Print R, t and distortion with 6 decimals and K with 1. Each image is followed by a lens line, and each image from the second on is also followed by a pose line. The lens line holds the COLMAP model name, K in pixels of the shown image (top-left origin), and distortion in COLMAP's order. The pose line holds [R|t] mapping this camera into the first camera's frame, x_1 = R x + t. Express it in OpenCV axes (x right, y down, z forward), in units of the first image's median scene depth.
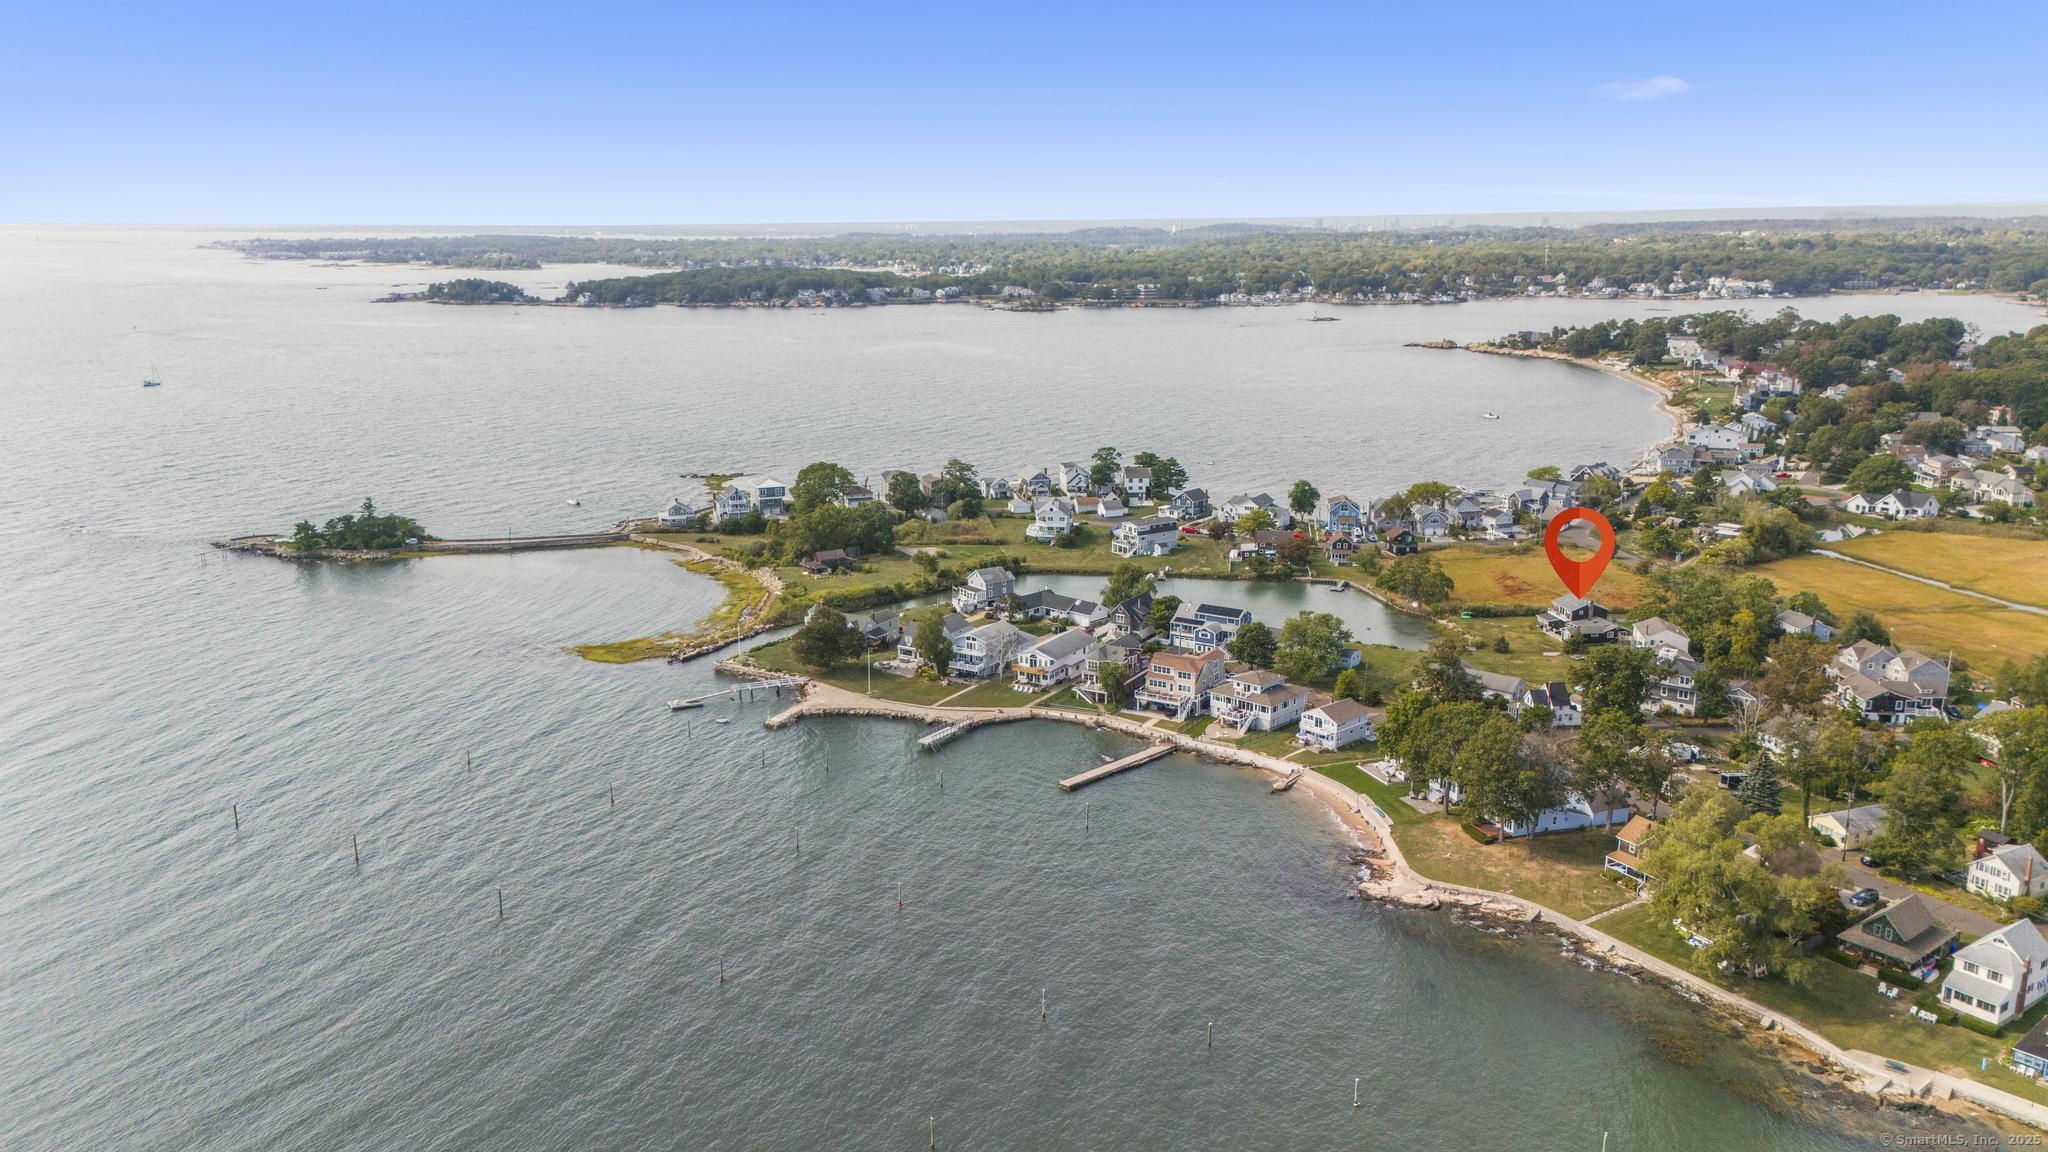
lens RADIAL K [[1520.1, 0, 1024.0], [0, 1520.1, 576.0], [0, 0, 1]] dist [0.070694, -0.084836]
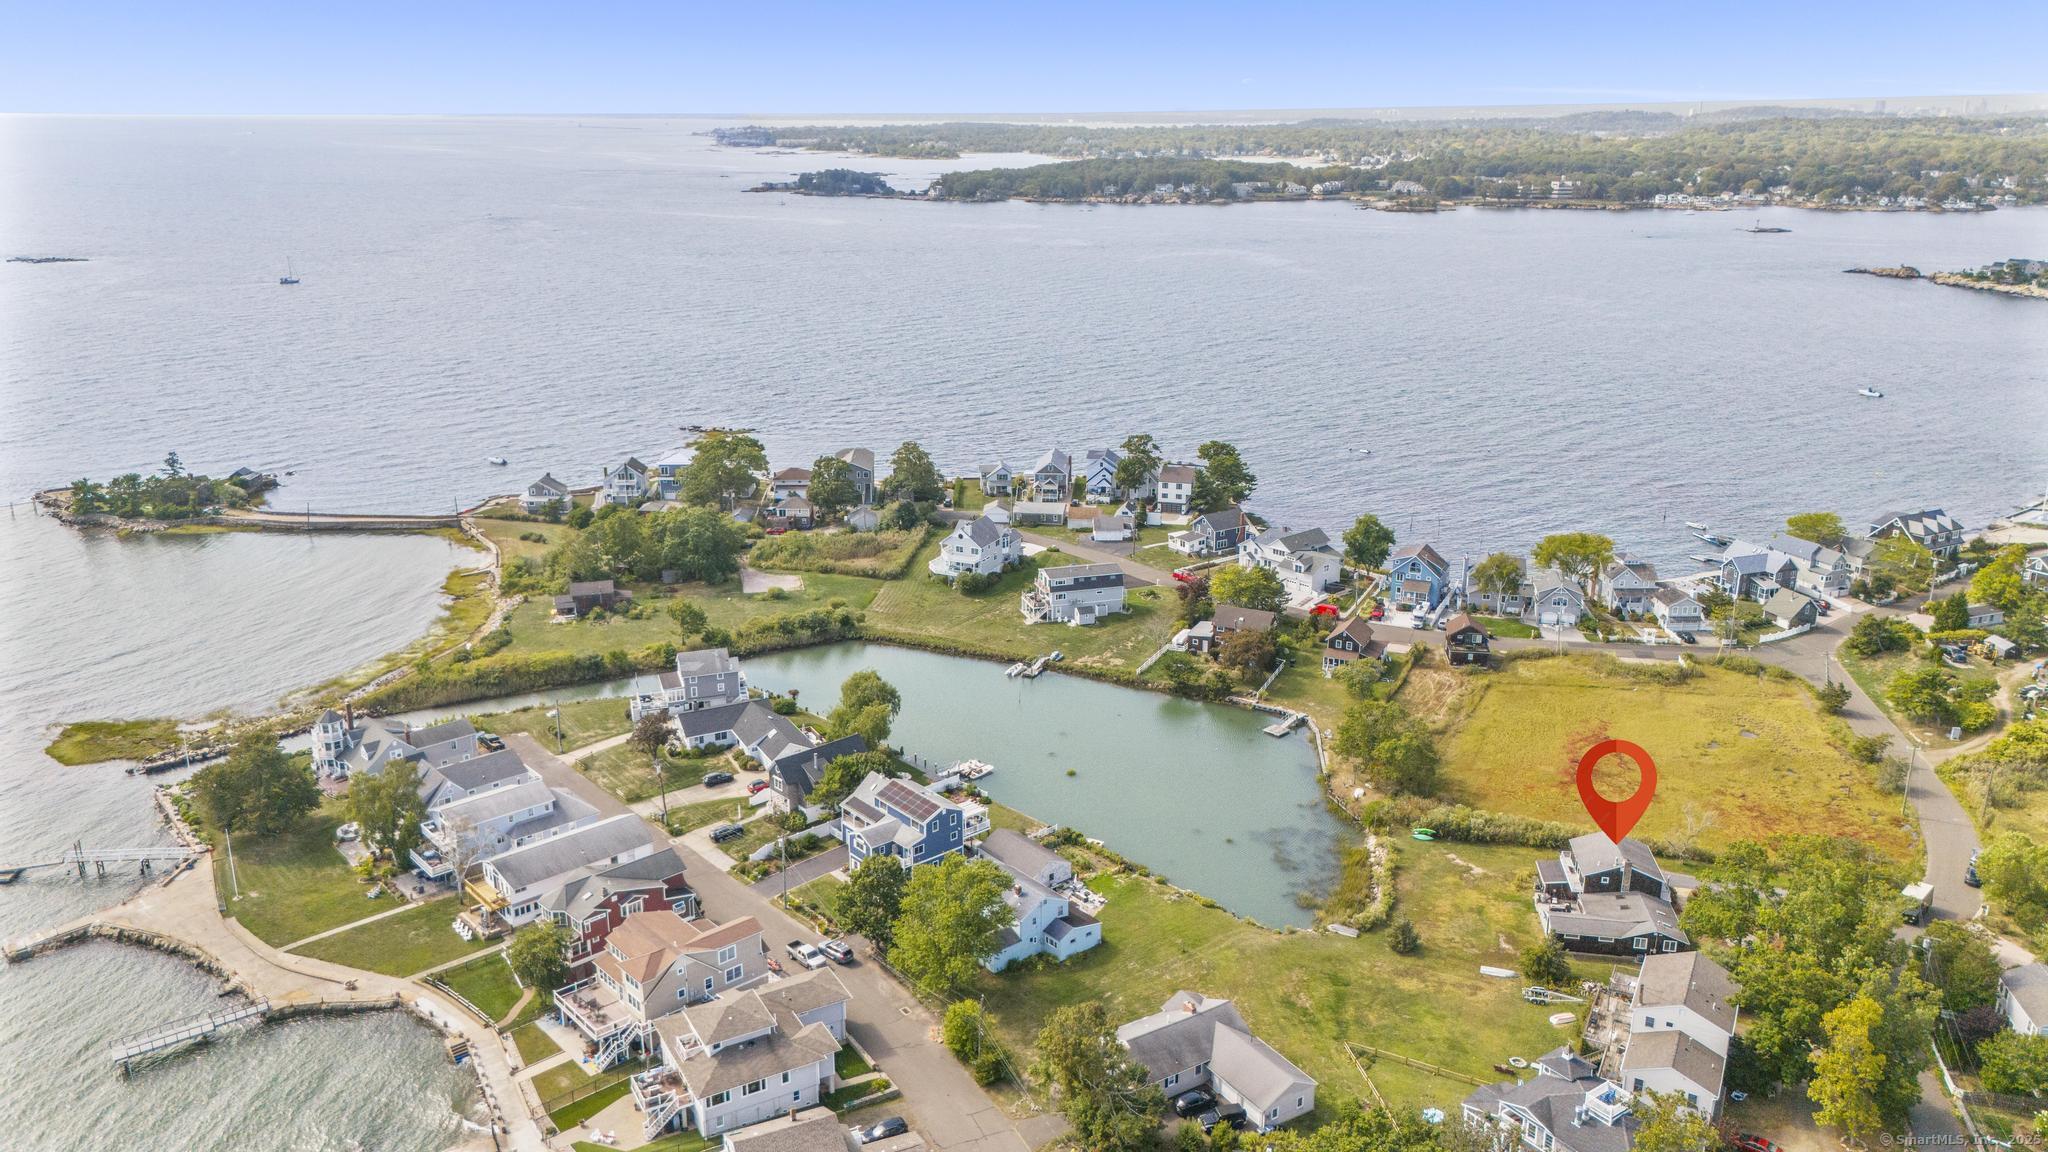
lens RADIAL K [[1520.1, 0, 1024.0], [0, 1520.1, 576.0], [0, 0, 1]] dist [0.070694, -0.084836]
pose [[0.951478, 0.090496, -0.294110, 0.067246], [-0.069880, 0.994352, 0.079886, -0.022336], [0.299678, -0.055457, 0.952427, 0.094871]]
